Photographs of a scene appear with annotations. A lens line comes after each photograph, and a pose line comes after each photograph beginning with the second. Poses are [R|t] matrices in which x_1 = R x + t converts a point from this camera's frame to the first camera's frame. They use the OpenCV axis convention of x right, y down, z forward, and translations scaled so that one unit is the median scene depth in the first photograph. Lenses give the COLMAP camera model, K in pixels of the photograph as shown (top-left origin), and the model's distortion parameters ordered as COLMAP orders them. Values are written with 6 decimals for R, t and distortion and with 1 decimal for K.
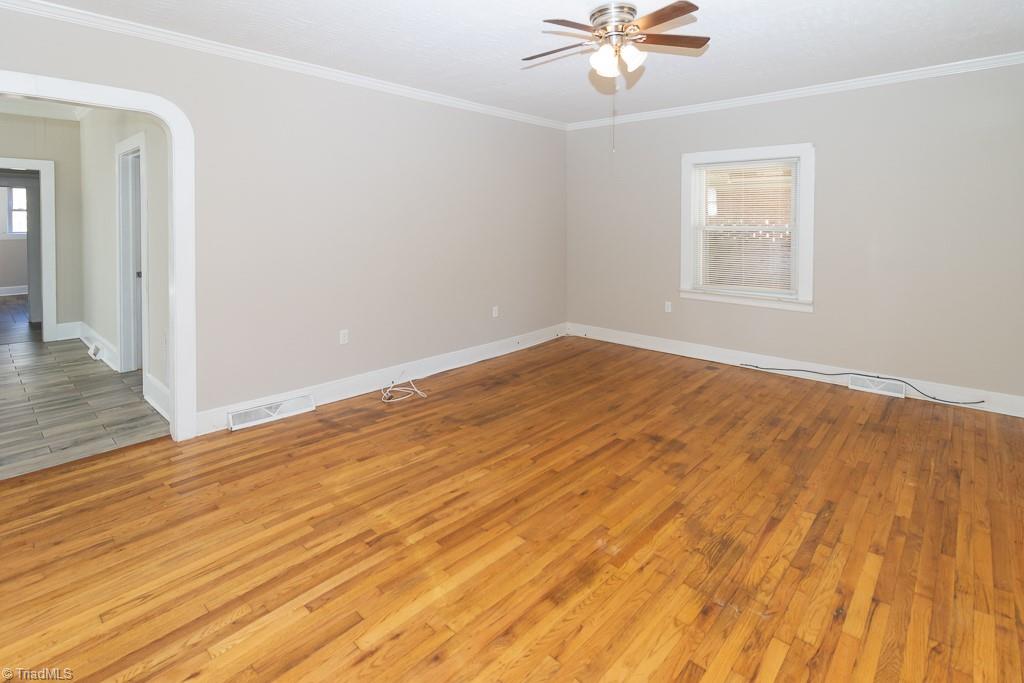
lens RADIAL K [[488.5, 0, 424.7], [0, 488.5, 339.7], [0, 0, 1]] dist [0.002315, 0.000473]
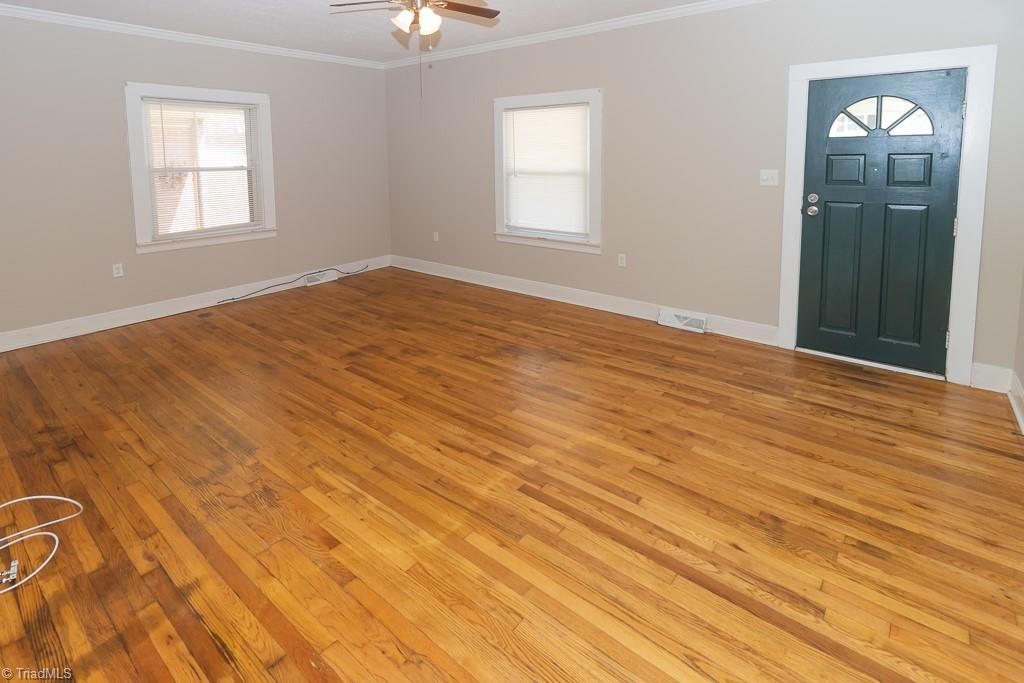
lens RADIAL K [[489.8, 0, 508.4], [0, 489.8, 327.1], [0, 0, 1]] dist [-0.003169, 0.000728]
pose [[-0.147624, -0.327077, 0.933396, -0.897175], [0.247741, 0.901421, 0.355055, -0.245744], [-0.957513, 0.283655, -0.052041, 0.973110]]
